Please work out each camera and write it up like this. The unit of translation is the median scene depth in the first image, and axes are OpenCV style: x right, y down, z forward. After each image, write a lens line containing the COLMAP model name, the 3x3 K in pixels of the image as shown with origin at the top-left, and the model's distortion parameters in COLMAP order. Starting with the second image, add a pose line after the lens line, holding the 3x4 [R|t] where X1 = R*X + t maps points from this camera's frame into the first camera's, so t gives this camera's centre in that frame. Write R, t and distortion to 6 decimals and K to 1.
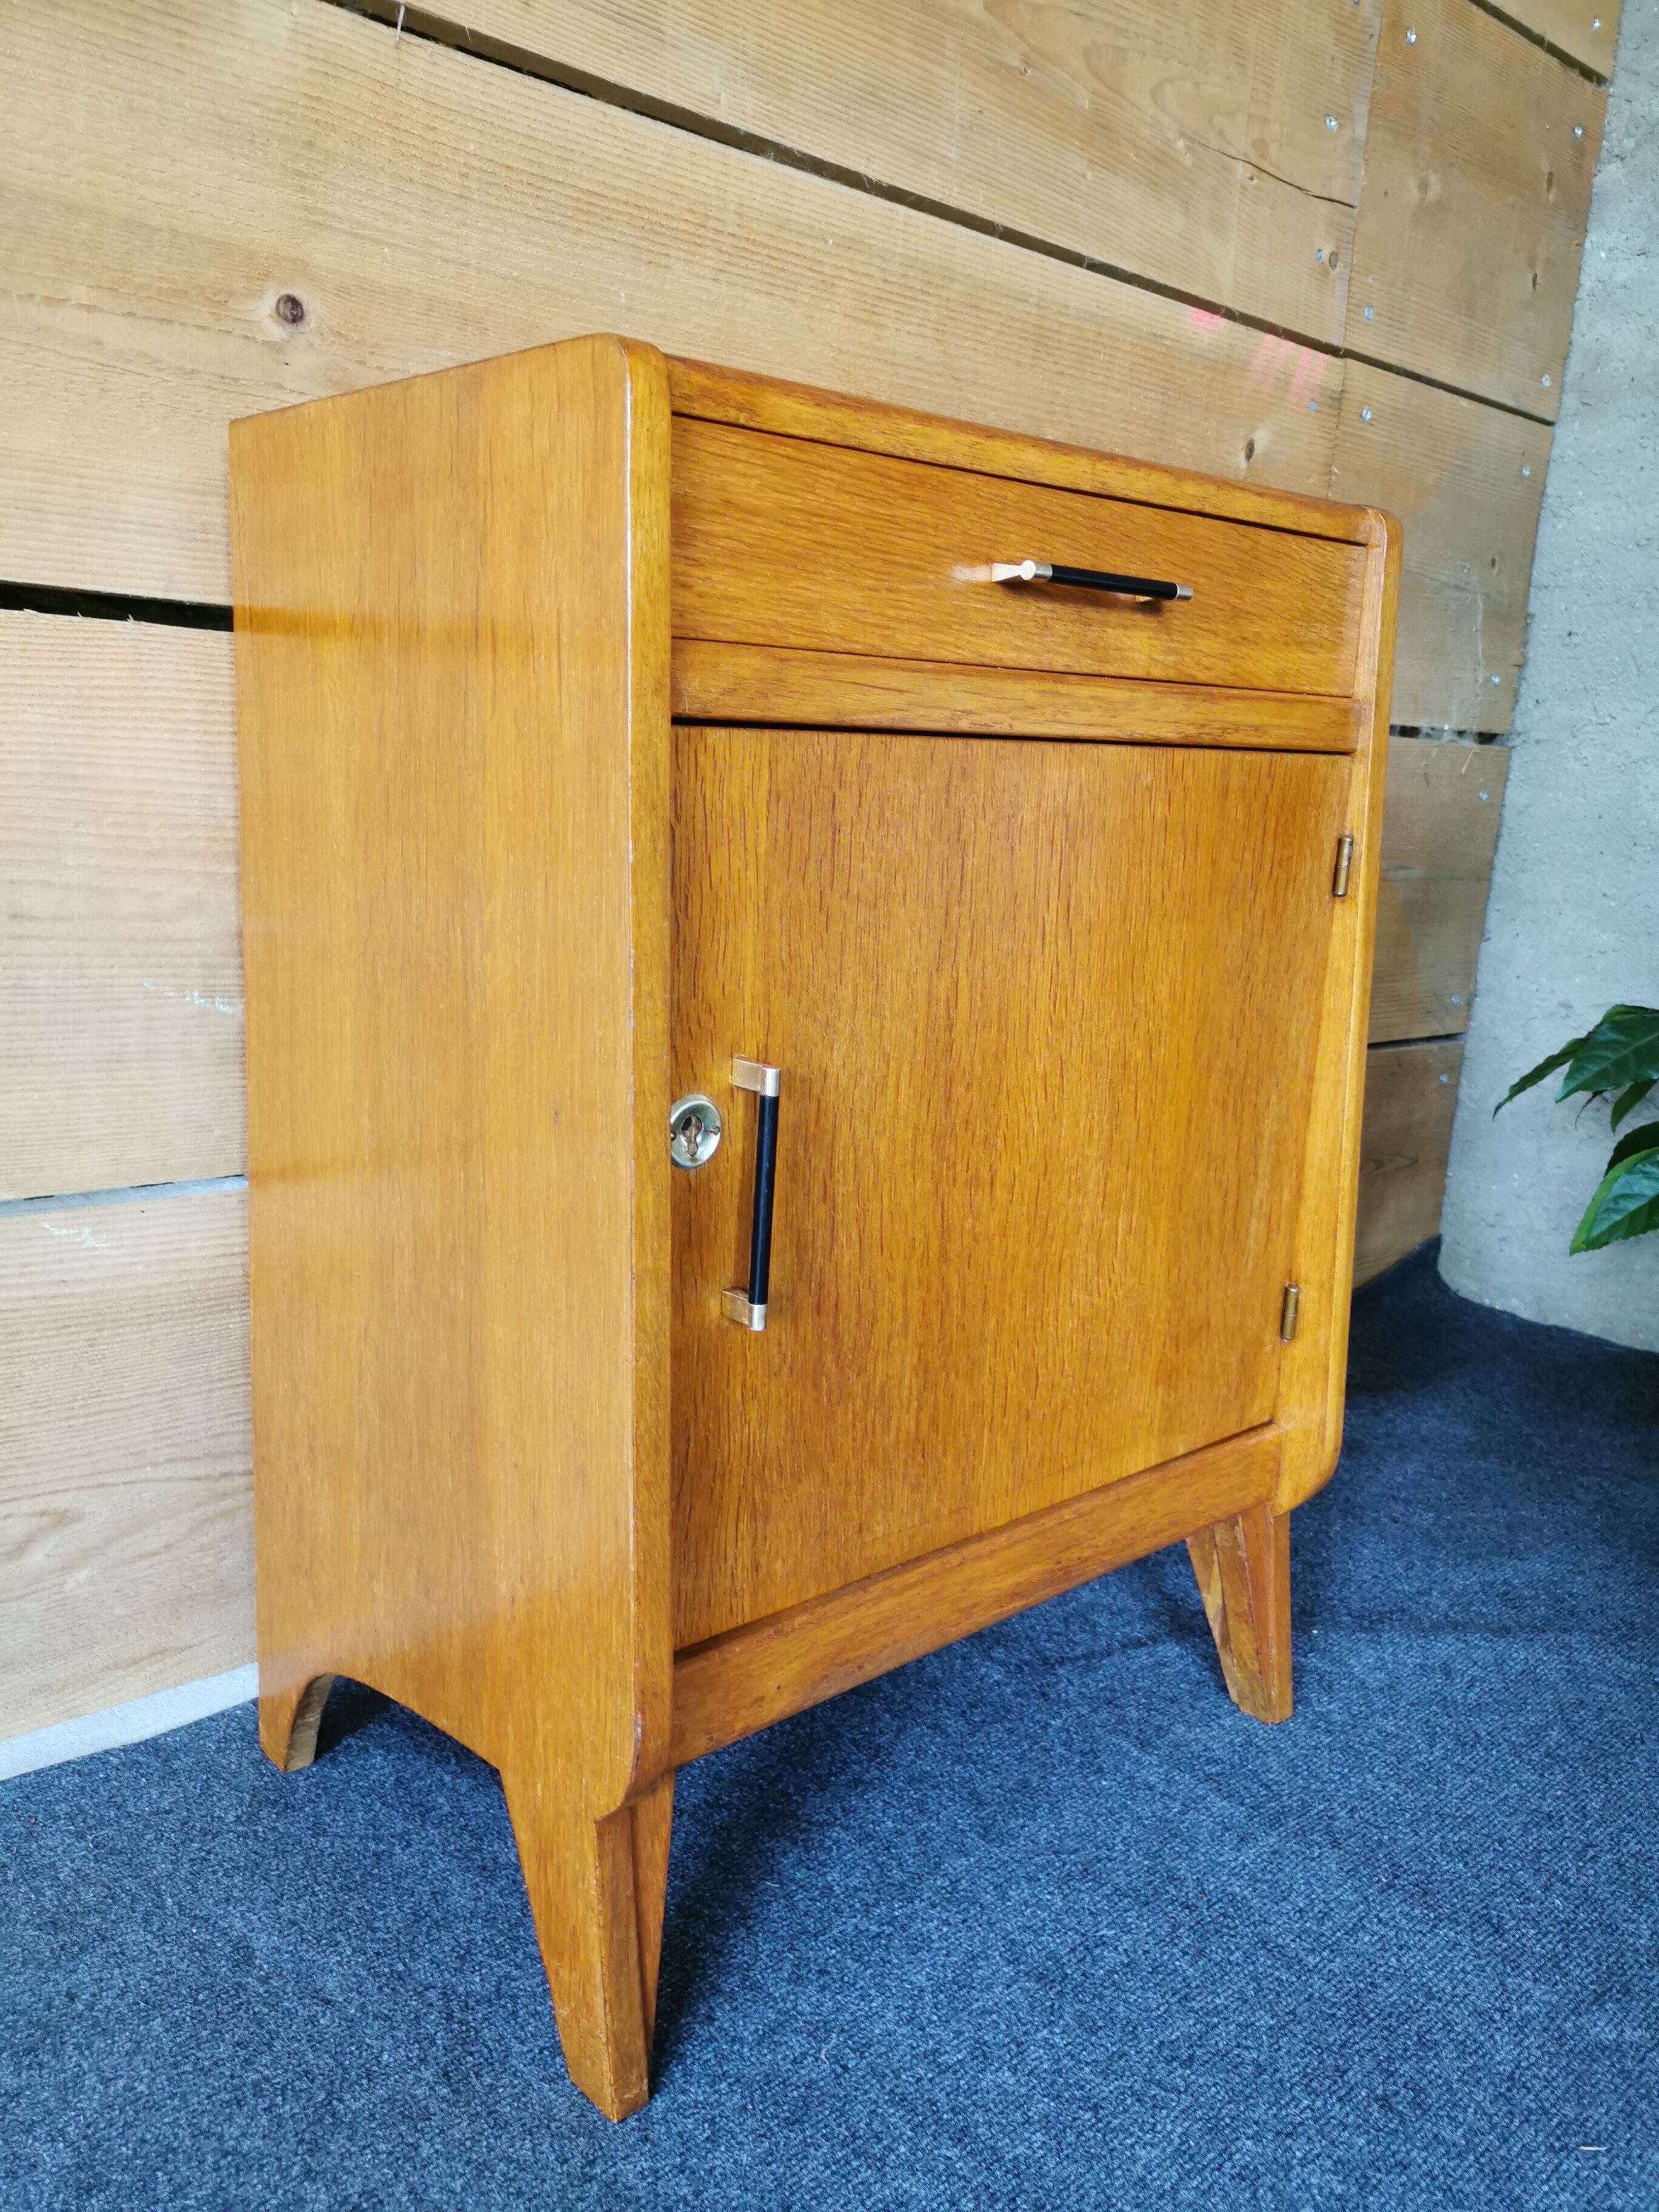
lens RADIAL K [[1707.5, 0, 831.8], [0, 1707.5, 1105.5], [0, 0, 1]] dist [0.007214, 0.004702]
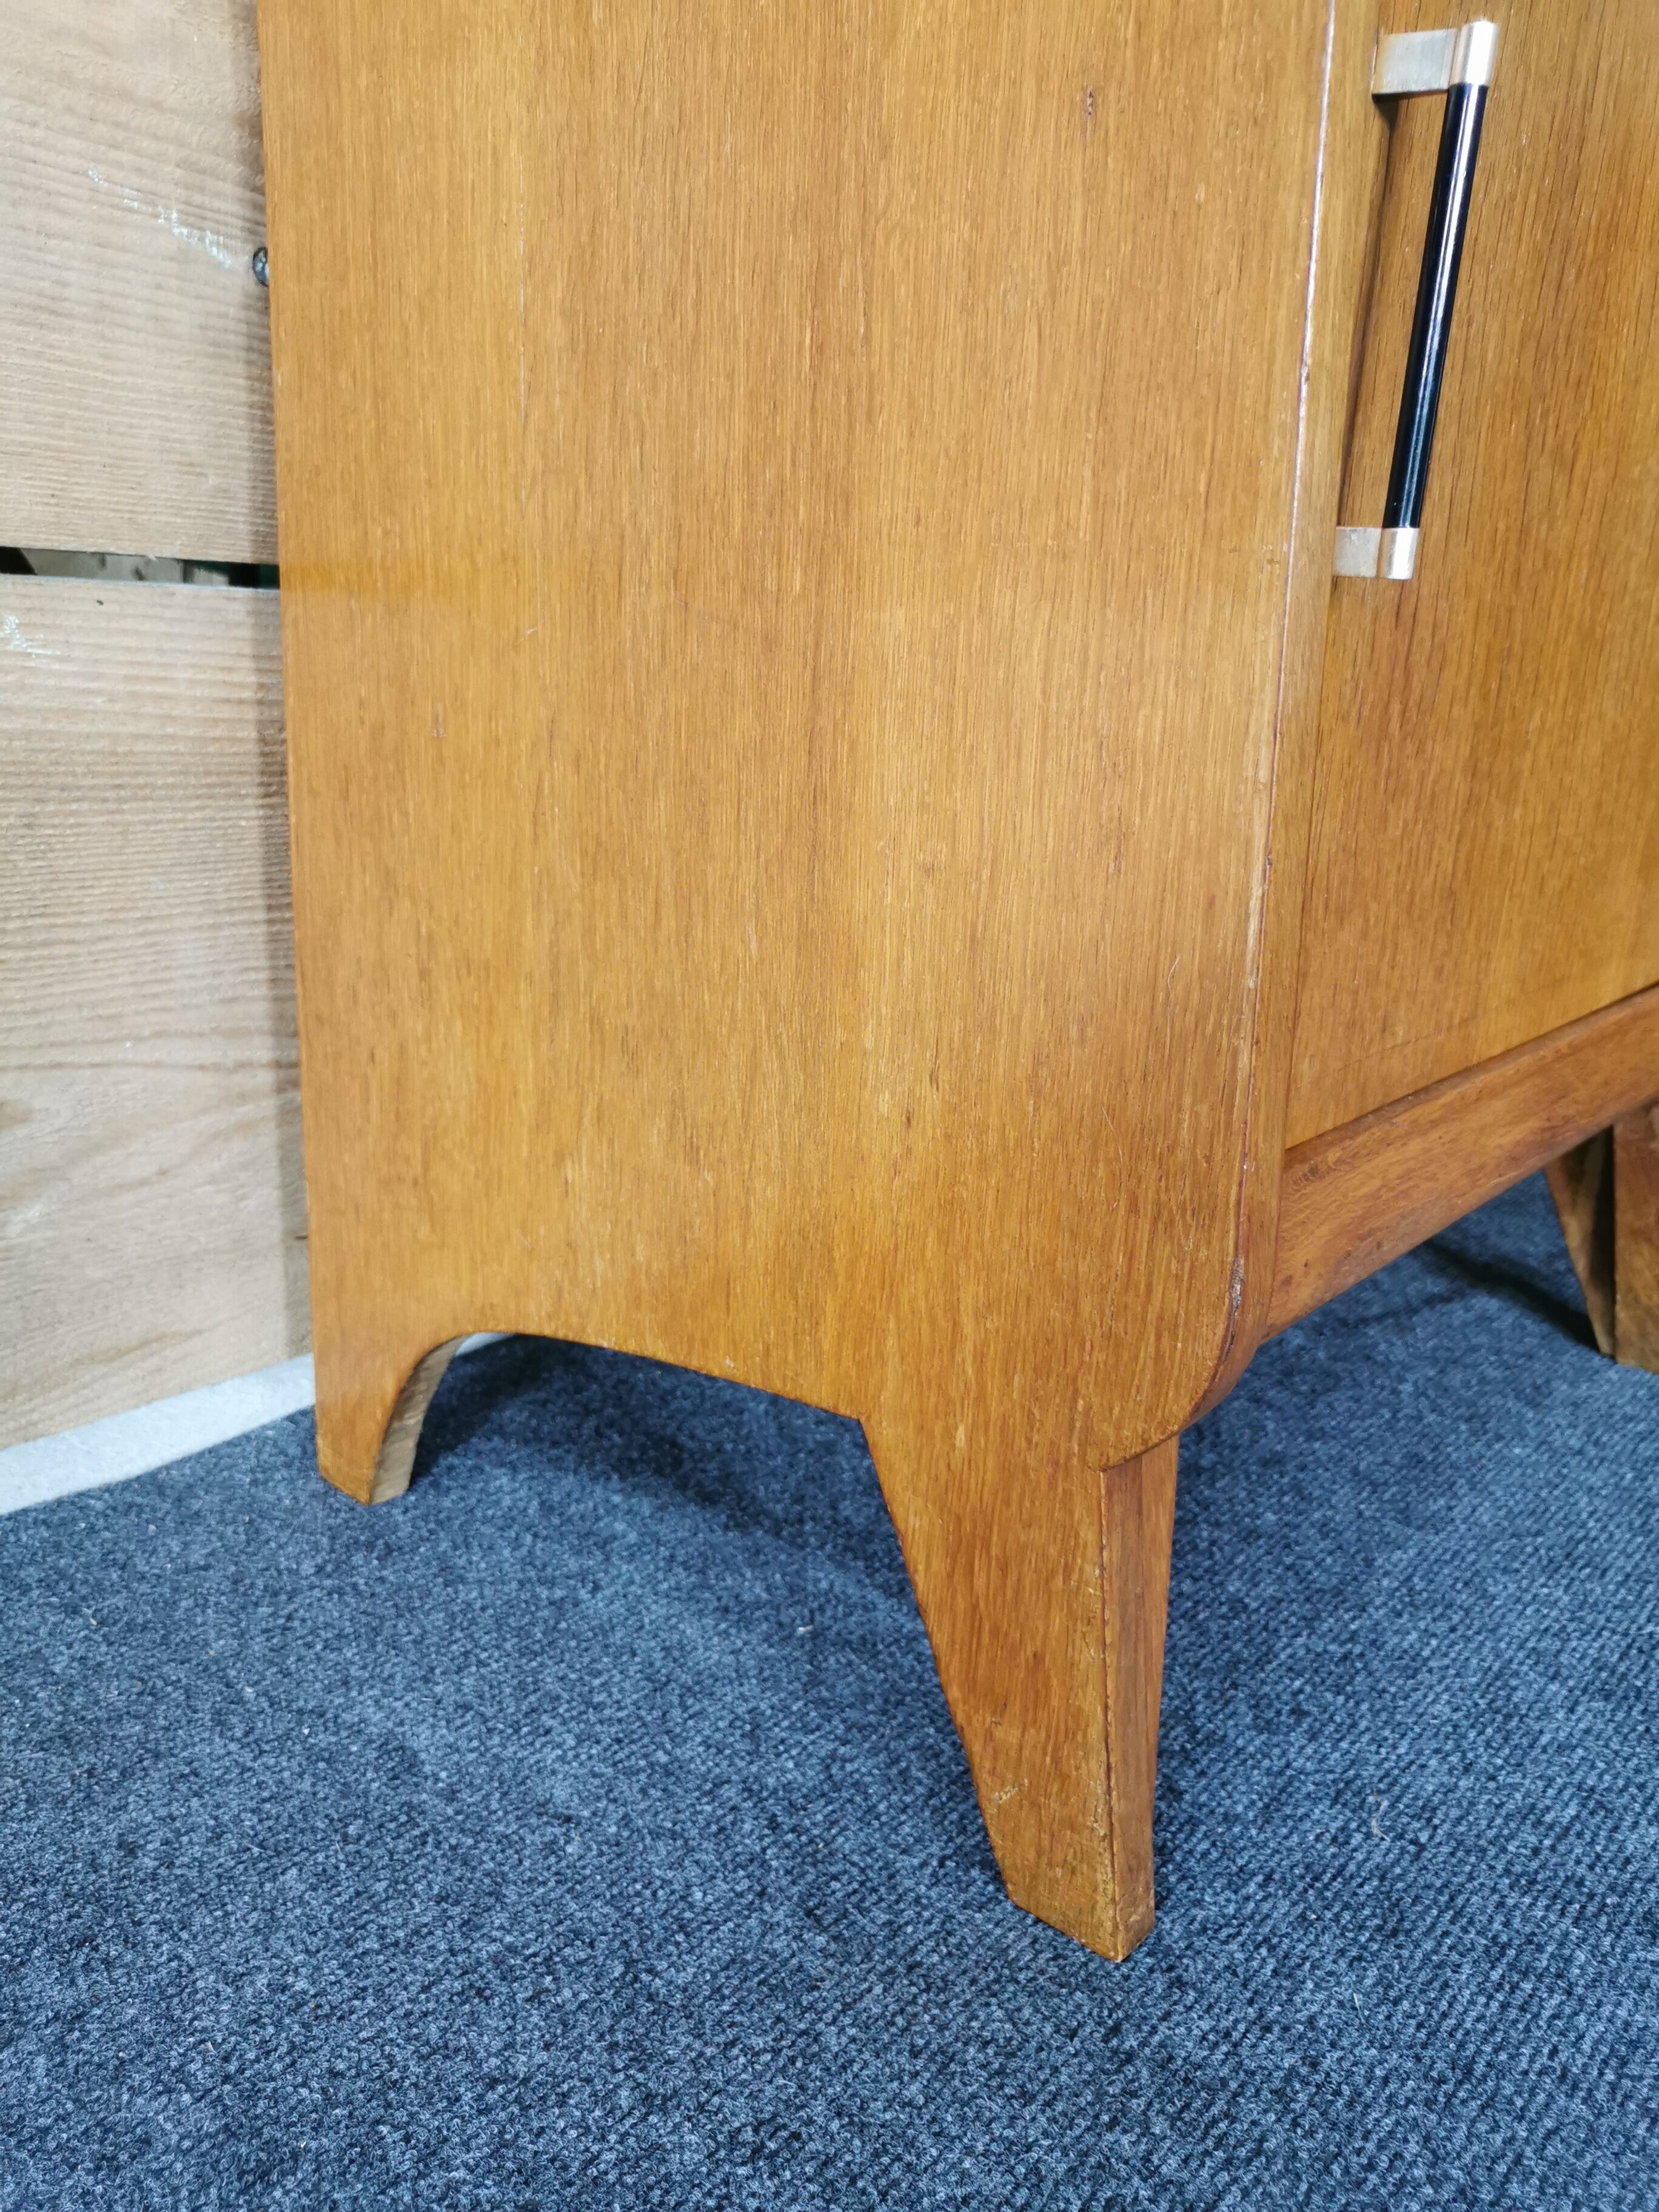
lens RADIAL K [[1707.5, 0, 814.0], [0, 1707.5, 1118.5], [0, 0, 1]] dist [0.007214, 0.004702]
pose [[0.991471, -0.037120, 0.124932, -0.270532], [0.025034, 0.994973, 0.096959, 0.217503], [-0.127904, -0.093005, 0.987416, 0.409052]]
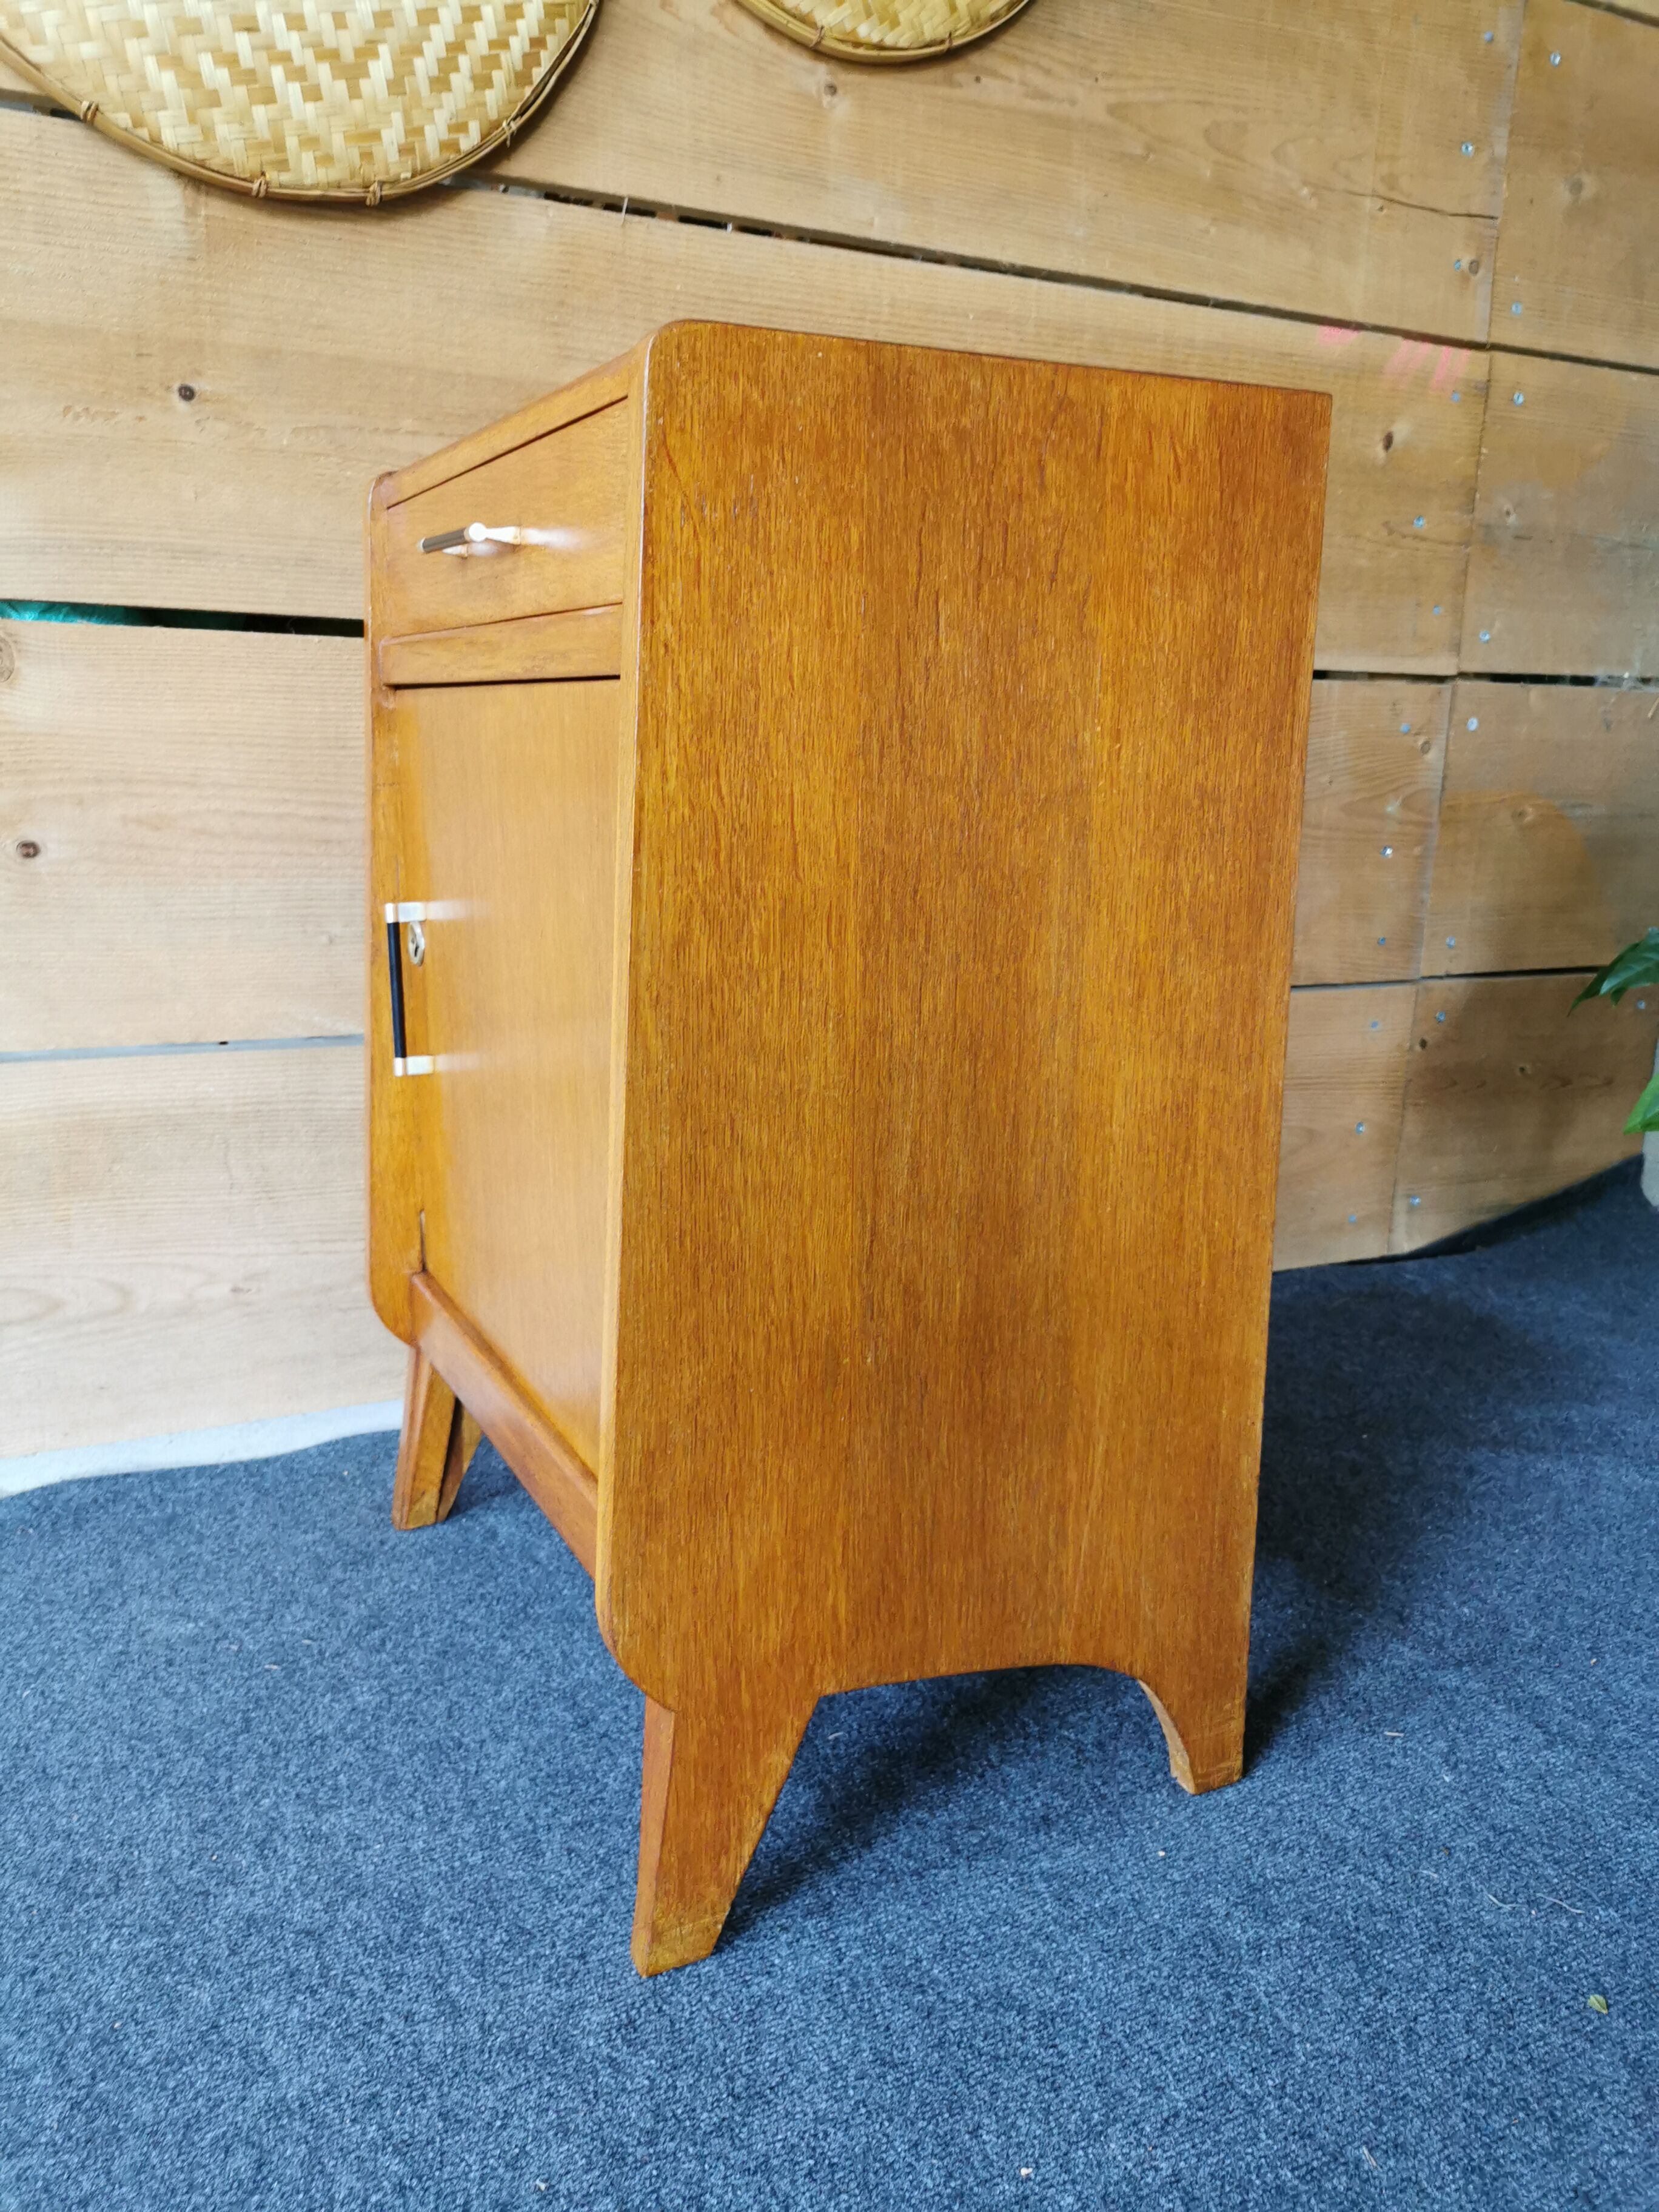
lens RADIAL K [[1707.5, 0, 840.8], [0, 1707.5, 1107.5], [0, 0, 1]] dist [0.007214, 0.004702]
pose [[0.967865, 0.022112, -0.250497, 0.322431], [-0.019642, 0.999731, 0.012359, 0.101860], [0.250703, -0.007041, 0.968038, -0.368260]]
